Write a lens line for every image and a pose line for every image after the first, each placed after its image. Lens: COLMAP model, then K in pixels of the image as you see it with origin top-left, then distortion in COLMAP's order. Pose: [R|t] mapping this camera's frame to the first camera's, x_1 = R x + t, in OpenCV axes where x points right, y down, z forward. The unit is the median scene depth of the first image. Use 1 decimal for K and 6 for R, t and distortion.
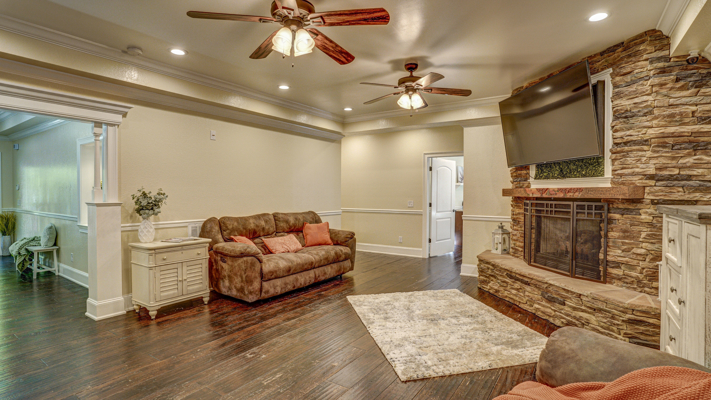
lens RADIAL K [[354.8, 0, 358.6], [0, 354.8, 196.3], [0, 0, 1]] dist [-0.053200, 0.023064]
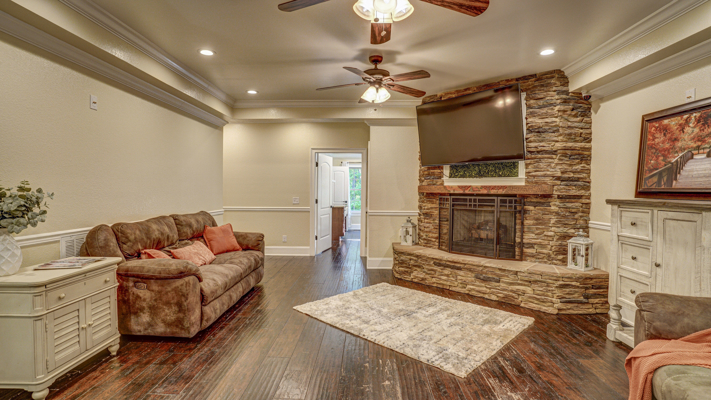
lens RADIAL K [[354.8, 0, 362.8], [0, 354.8, 195.4], [0, 0, 1]] dist [-0.053200, 0.023064]
pose [[0.838536, -0.005911, 0.544815, -0.411631], [0.001118, 0.999958, 0.009128, -0.001832], [-0.544845, -0.007045, 0.838507, 0.204121]]
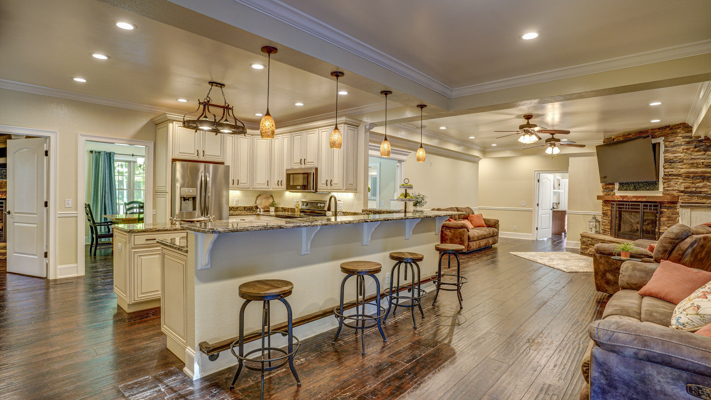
lens RADIAL K [[354.8, 0, 359.0], [0, 354.8, 196.7], [0, 0, 1]] dist [-0.053200, 0.023064]
pose [[0.991694, 0.016610, -0.127543, -0.661000], [-0.017215, 0.999845, -0.003646, 0.013937], [0.127463, 0.005812, 0.991826, -1.048576]]
